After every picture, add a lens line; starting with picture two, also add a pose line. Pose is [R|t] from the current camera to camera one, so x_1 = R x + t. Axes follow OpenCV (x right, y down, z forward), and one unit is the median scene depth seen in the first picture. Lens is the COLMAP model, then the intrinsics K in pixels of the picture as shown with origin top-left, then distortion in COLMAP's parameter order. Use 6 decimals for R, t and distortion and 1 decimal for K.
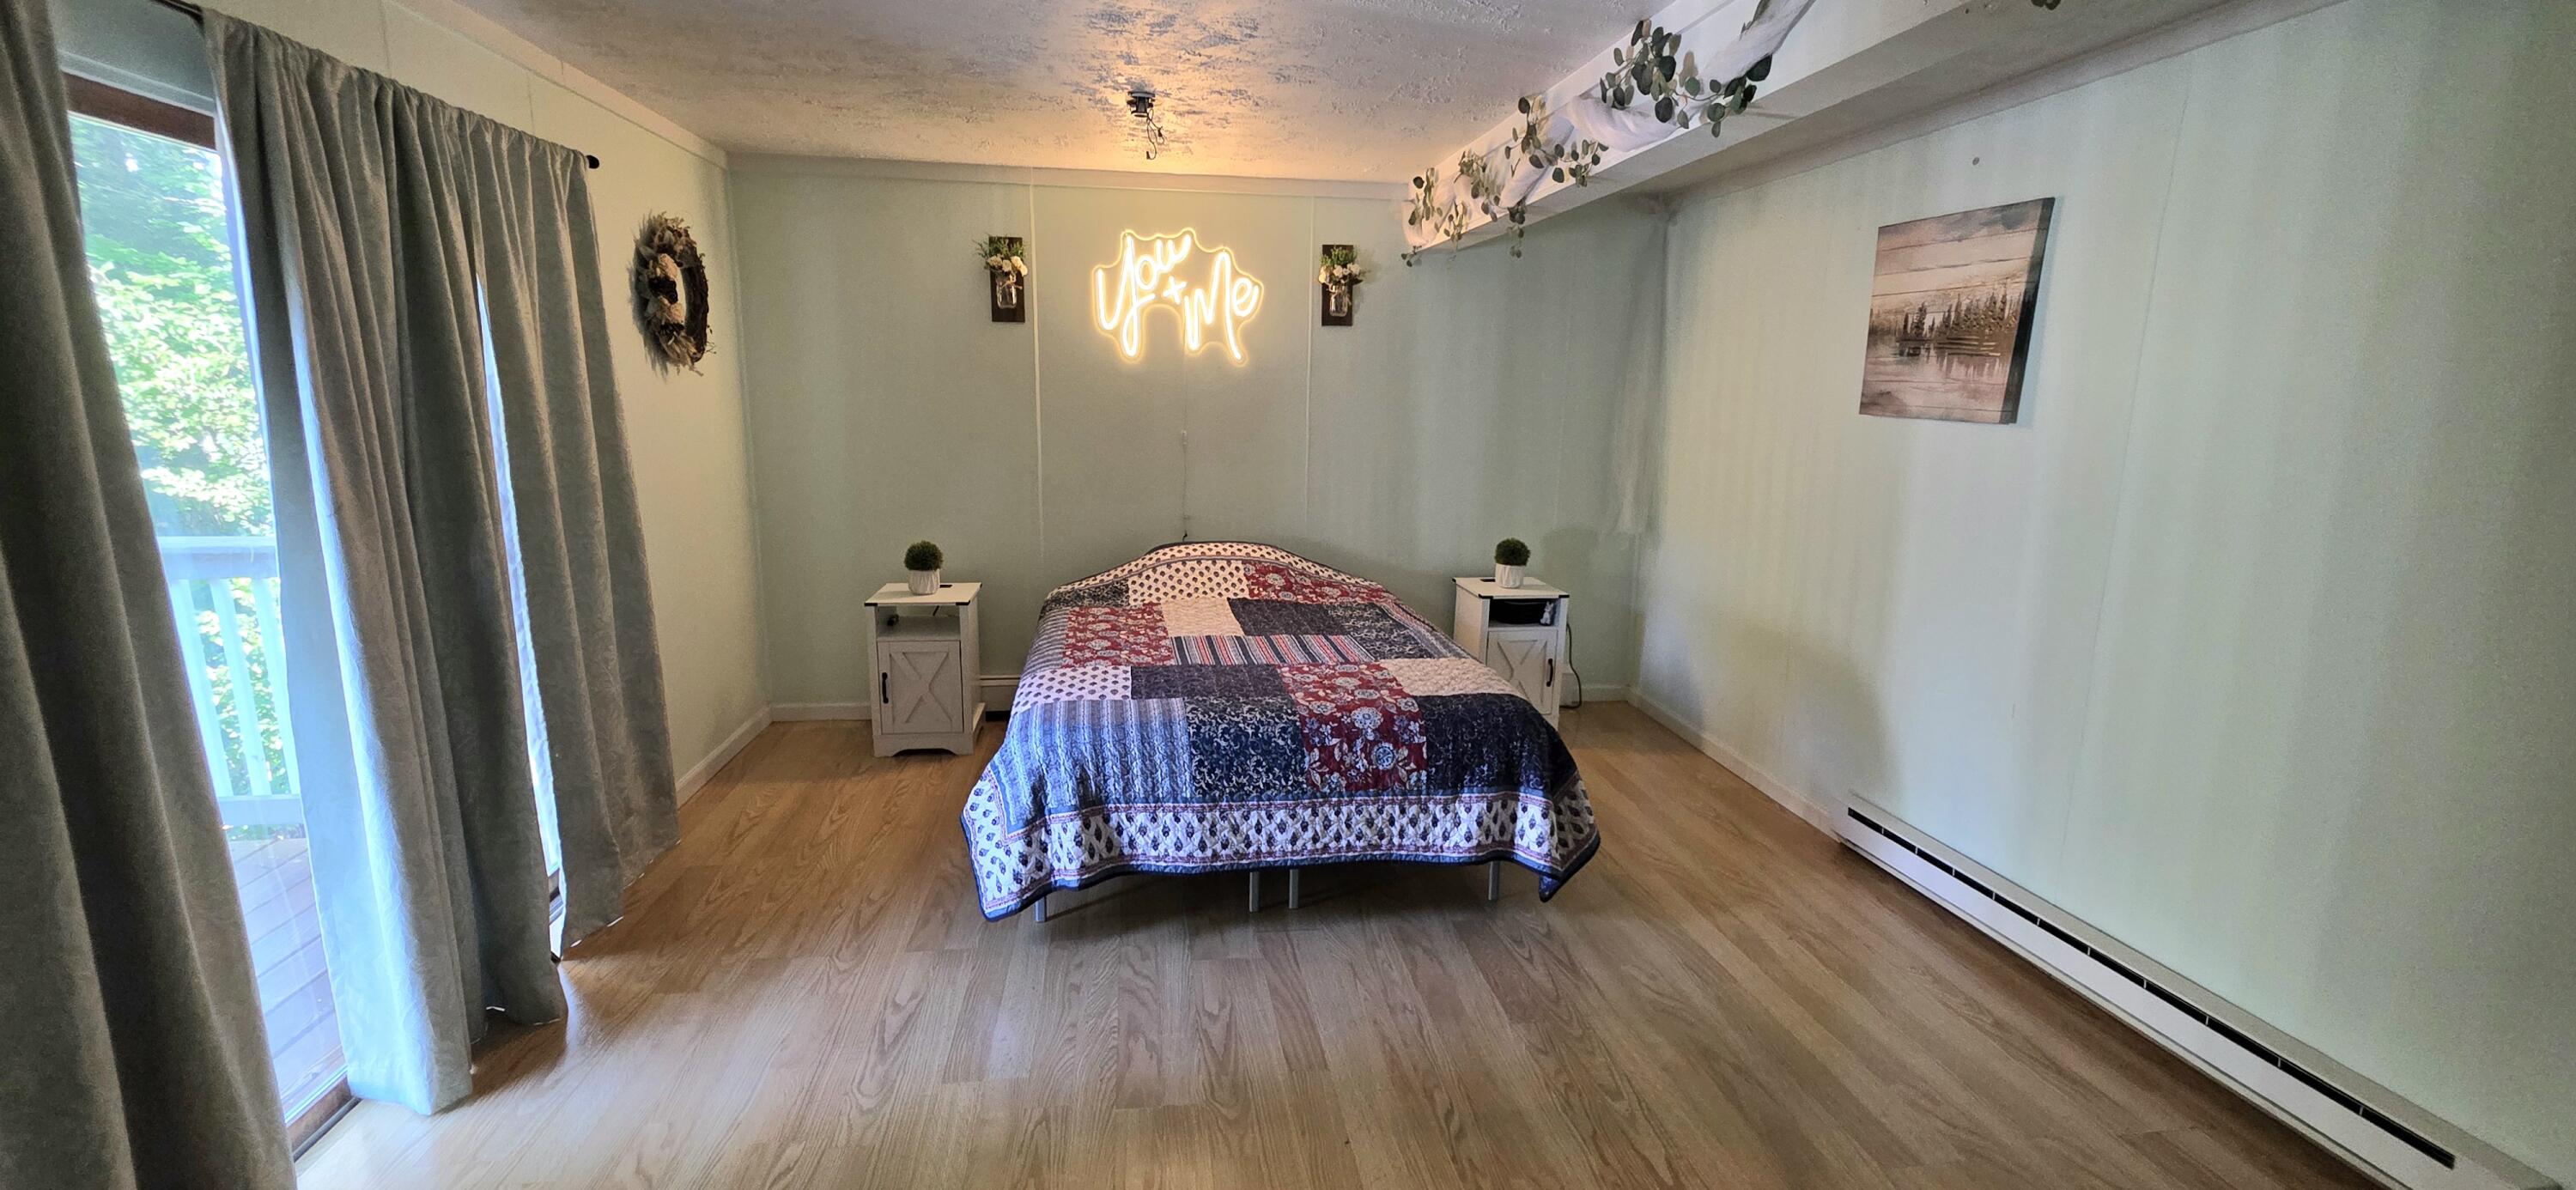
lens RADIAL K [[1030.3, 0, 1288.0], [0, 1030.3, 595.0], [0, 0, 1]] dist [0.003281, 0.000216]
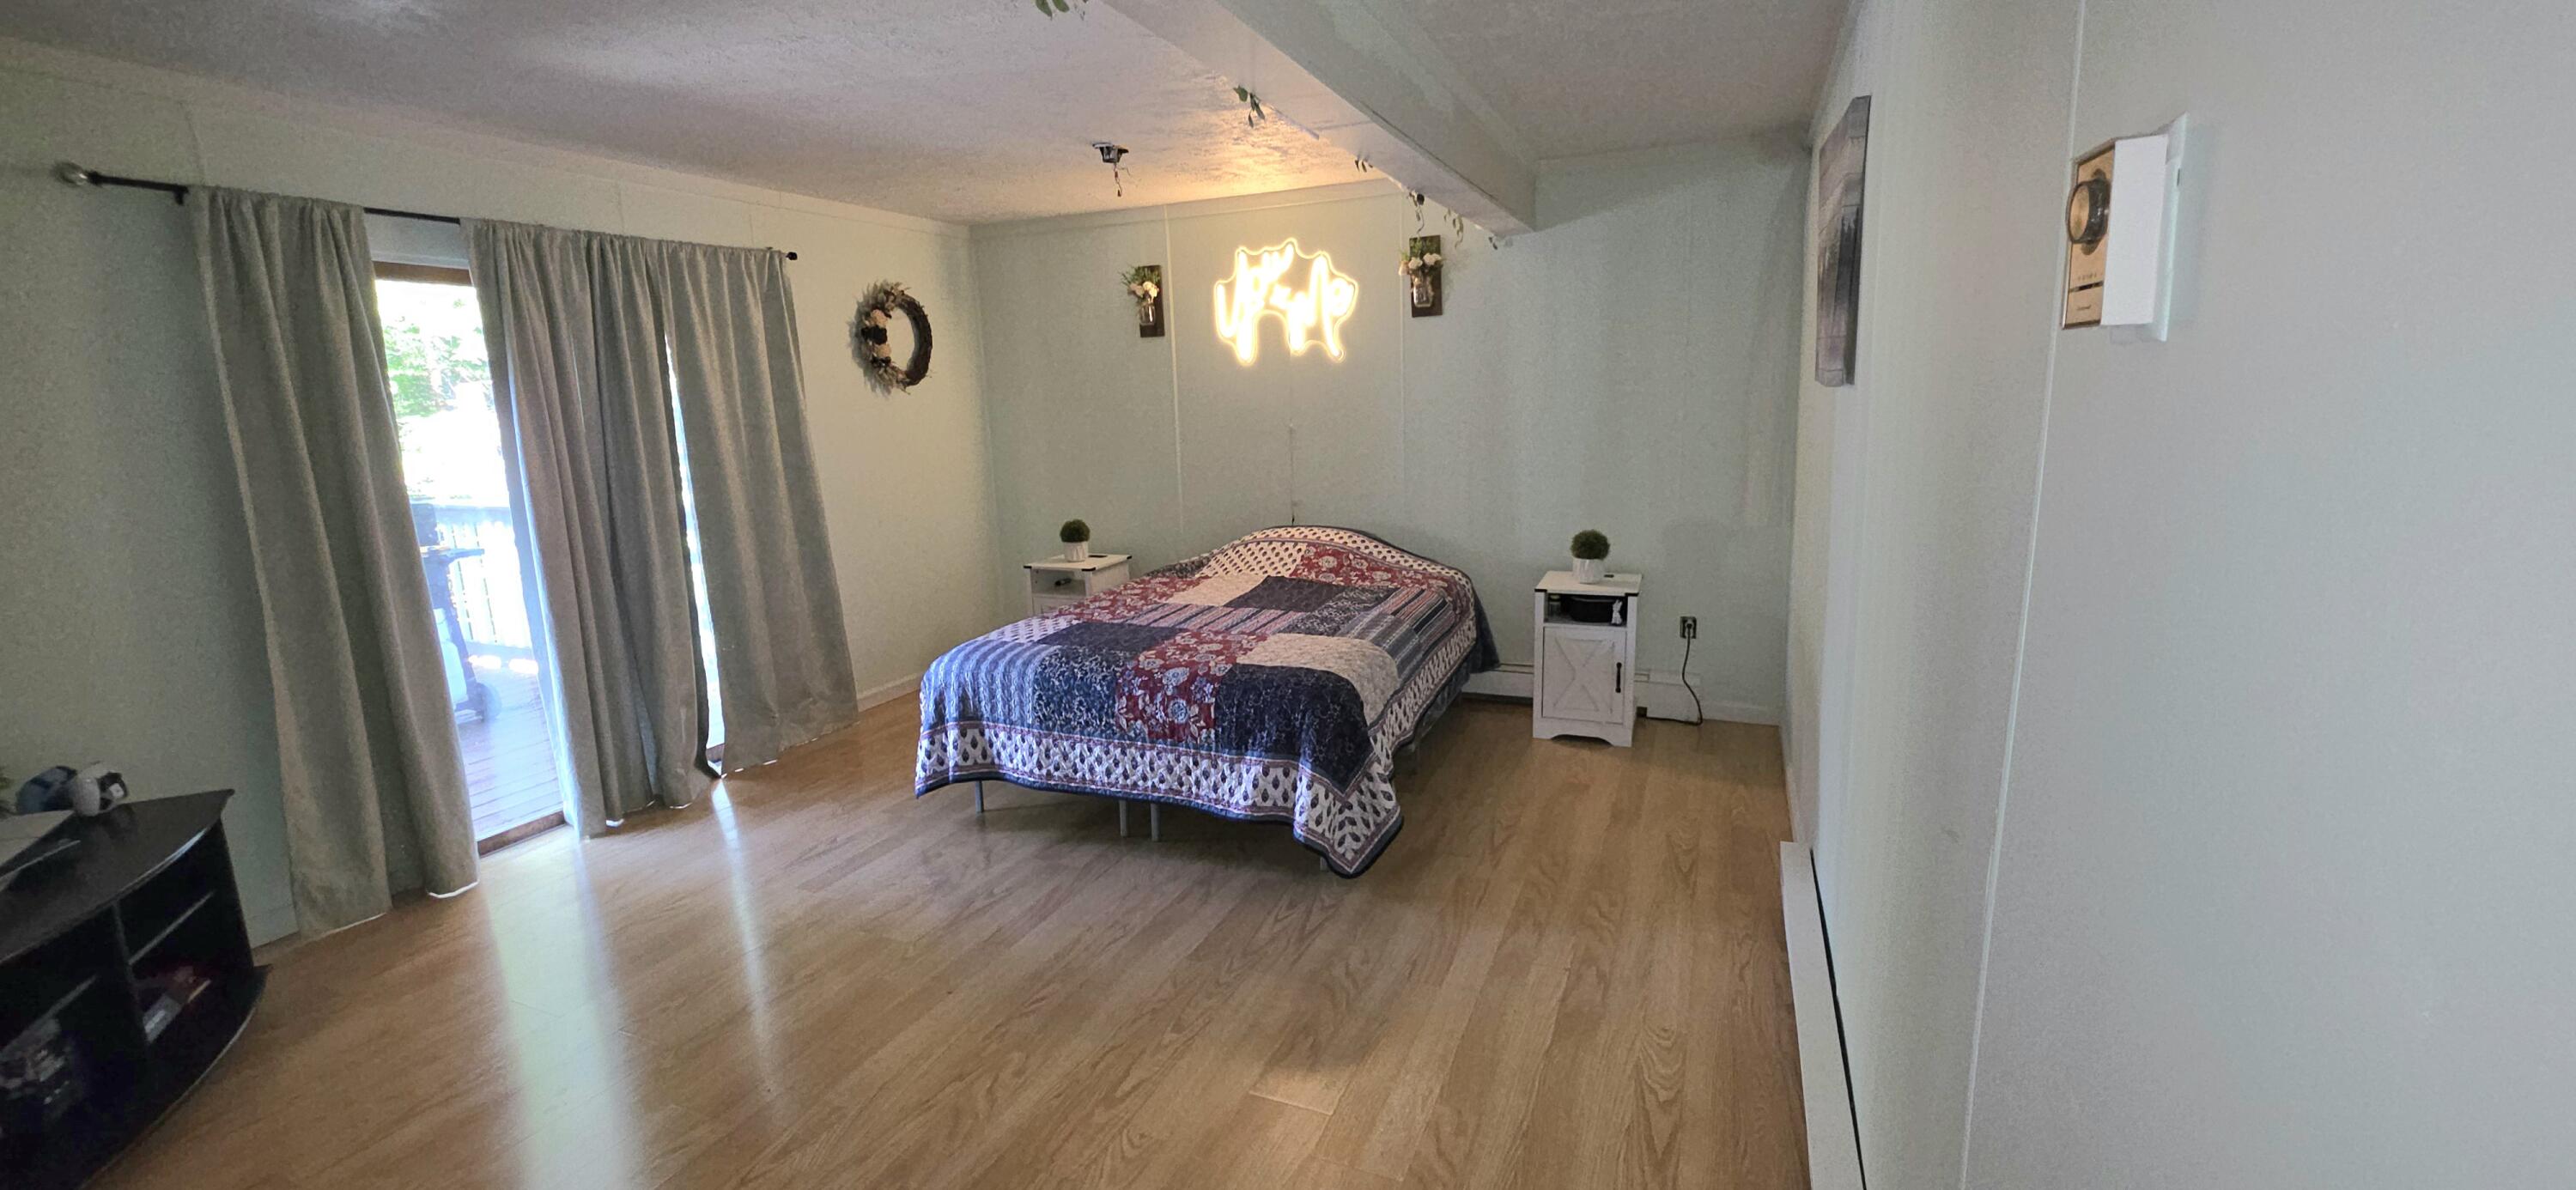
lens RADIAL K [[1030.2, 0, 1288.0], [0, 1030.2, 595.0], [0, 0, 1]] dist [-0.000214, 0.000014]
pose [[0.853902, 0.057085, -0.517293, 0.760544], [-0.056264, 0.998266, 0.017287, 0.005122], [0.517383, 0.014343, 0.855634, 0.104786]]
